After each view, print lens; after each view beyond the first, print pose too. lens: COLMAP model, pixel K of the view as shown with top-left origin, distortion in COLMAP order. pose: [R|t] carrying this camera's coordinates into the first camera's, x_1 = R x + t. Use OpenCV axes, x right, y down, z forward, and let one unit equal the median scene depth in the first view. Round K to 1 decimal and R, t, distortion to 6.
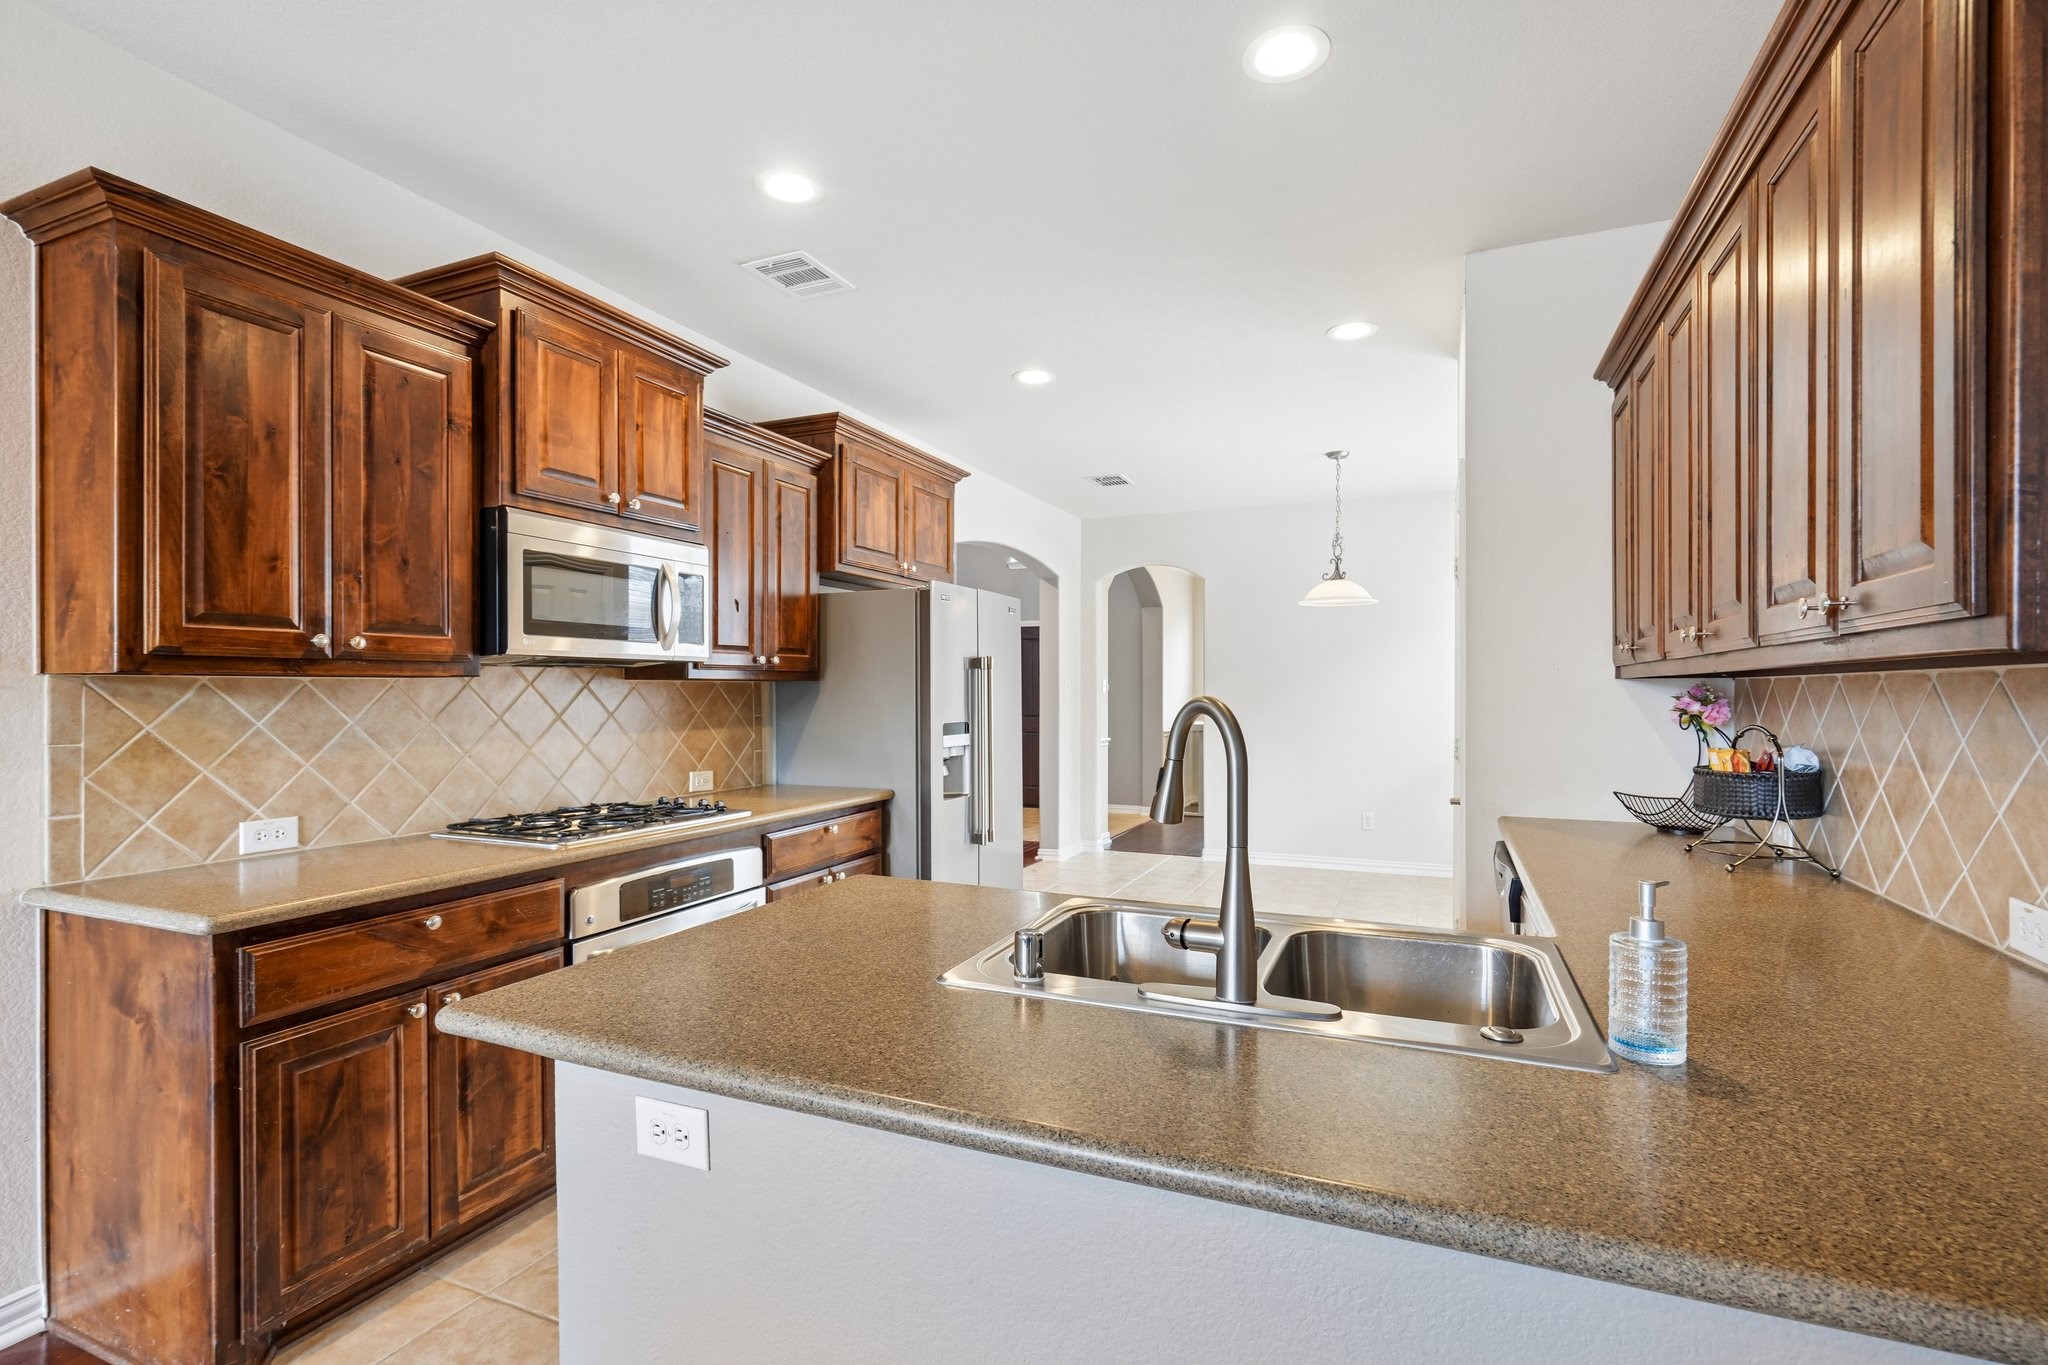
lens RADIAL K [[929.1, 0, 1033.0], [0, 929.1, 691.0], [0, 0, 1]] dist [-0.005225, 0.003464]
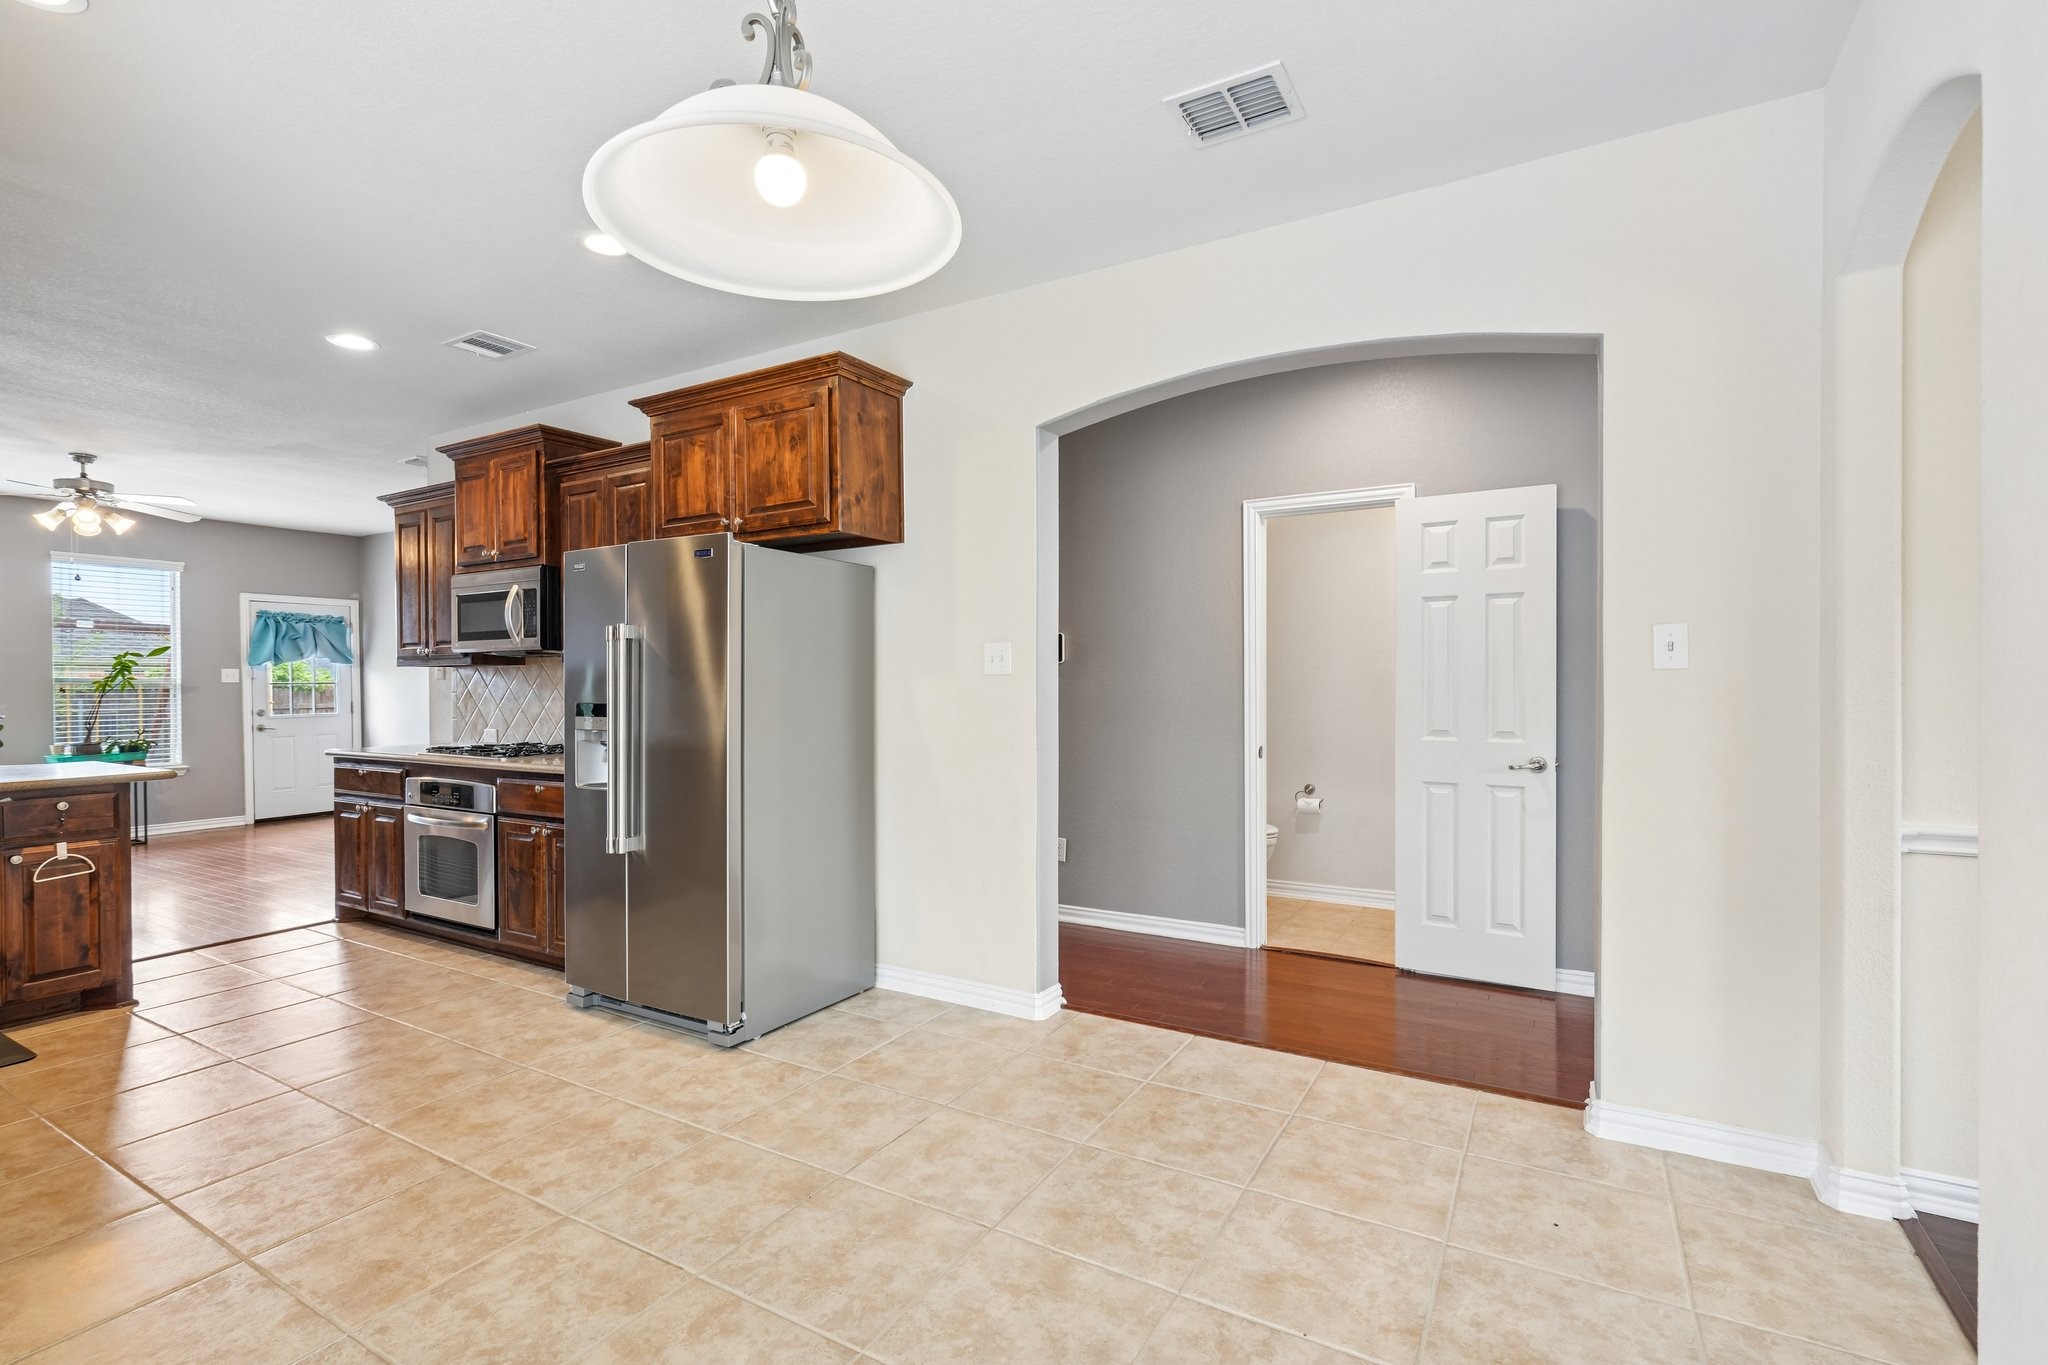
lens RADIAL K [[929.1, 0, 1027.4], [0, 929.1, 686.9], [0, 0, 1]] dist [-0.005225, 0.003464]
pose [[-0.122968, 0.009991, -0.992360, 1.159220], [0.005030, 0.999943, 0.009444, 0.018625], [0.992398, -0.003830, -0.123012, 2.350988]]
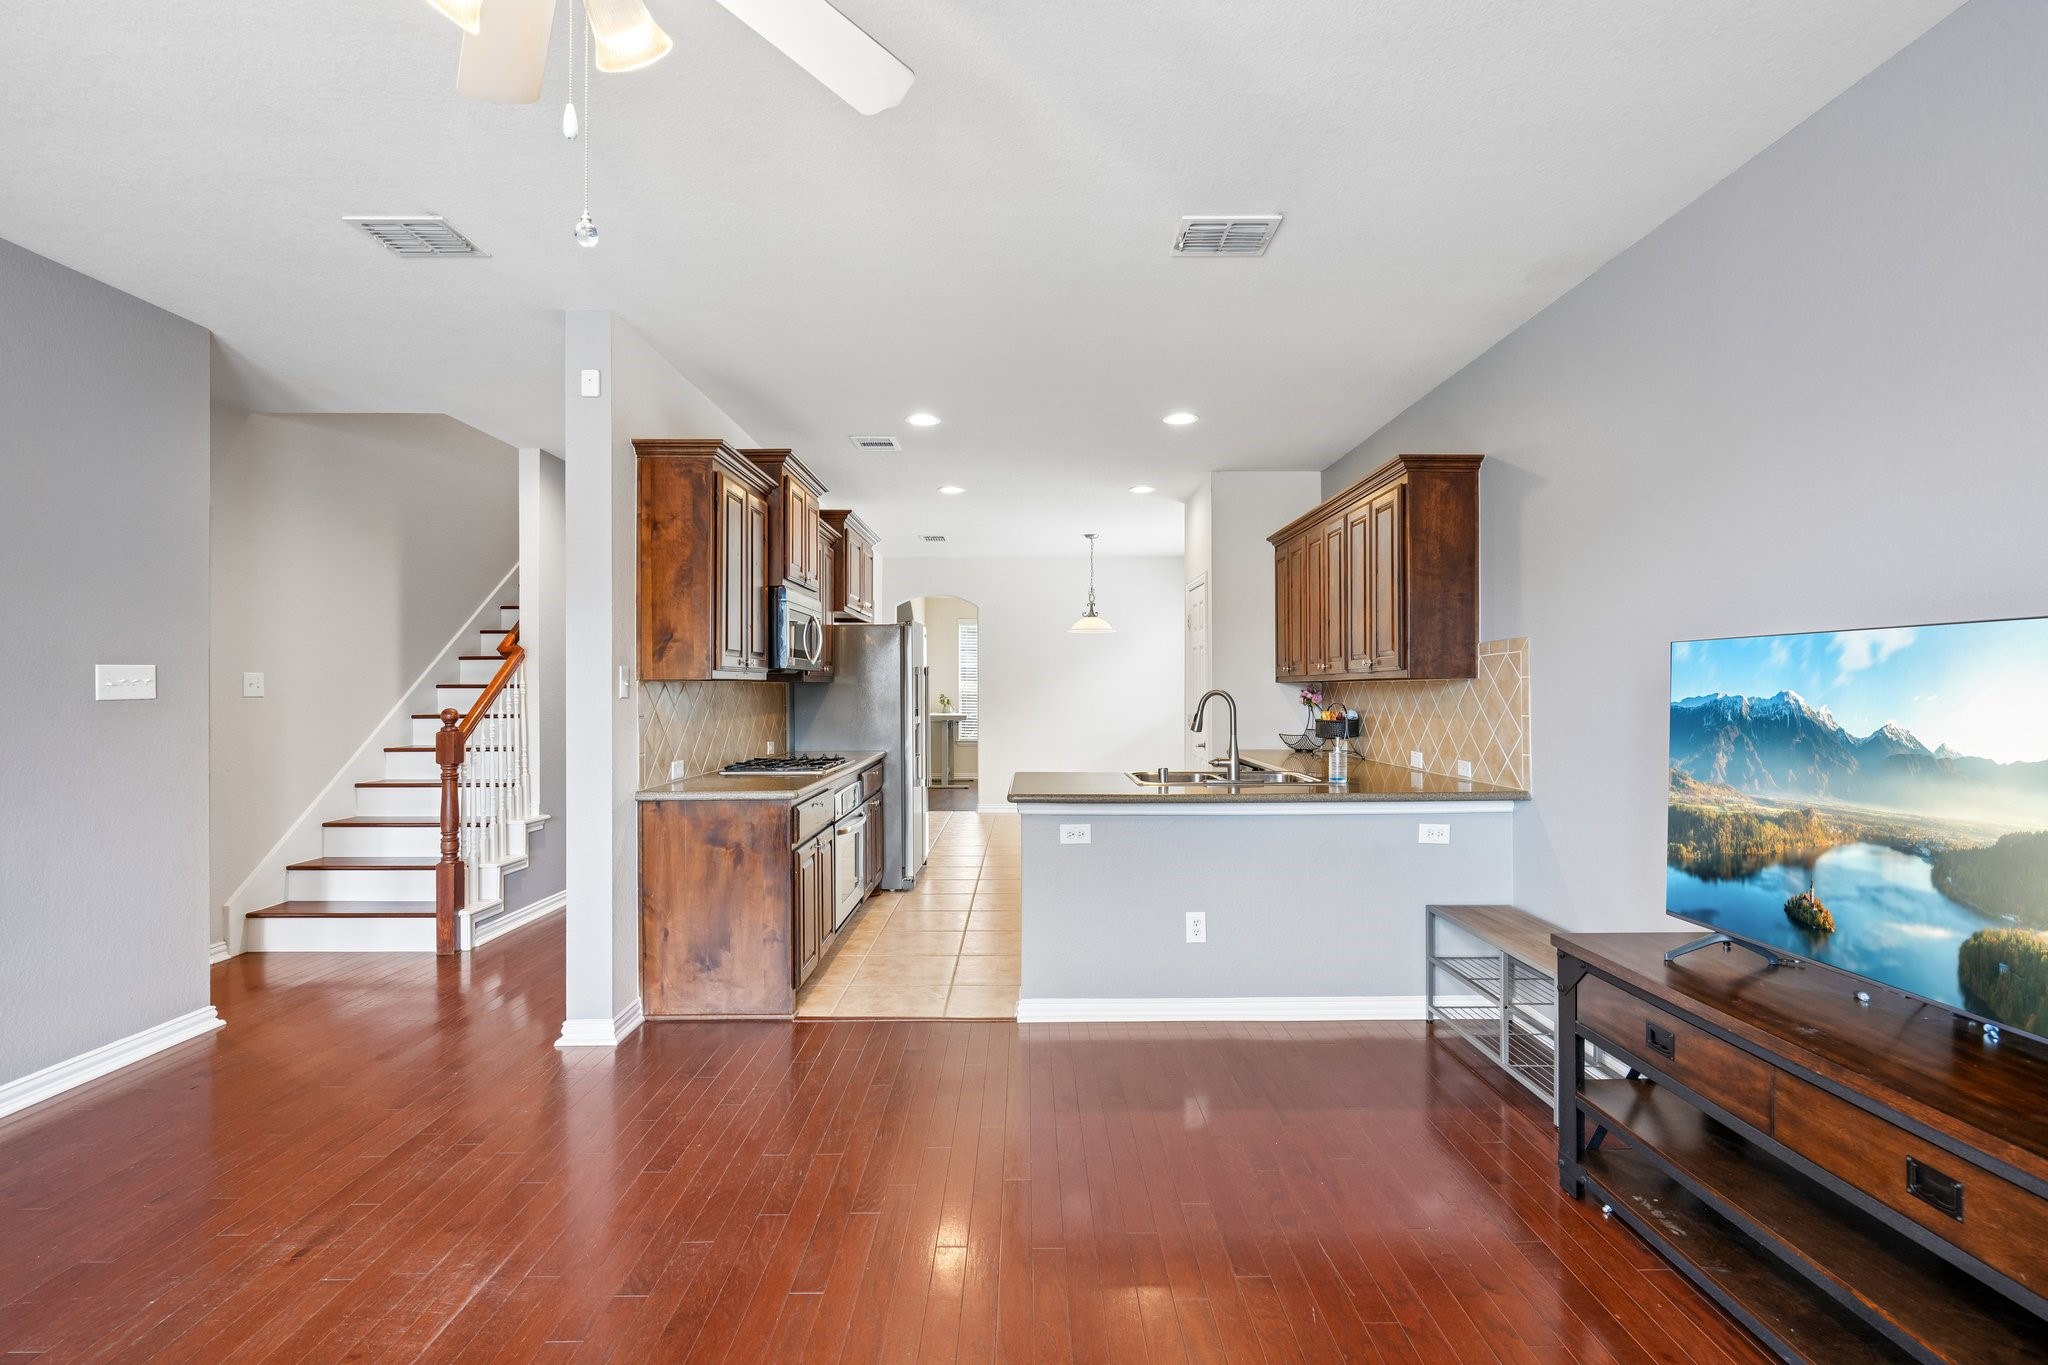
lens RADIAL K [[929.1, 0, 1034.9], [0, 929.1, 682.9], [0, 0, 1]] dist [-0.005225, 0.003464]
pose [[0.915807, 0.001840, 0.401615, -0.825625], [0.001031, 0.999975, -0.006931, 0.002007], [-0.401618, 0.006762, 0.915782, -0.820586]]
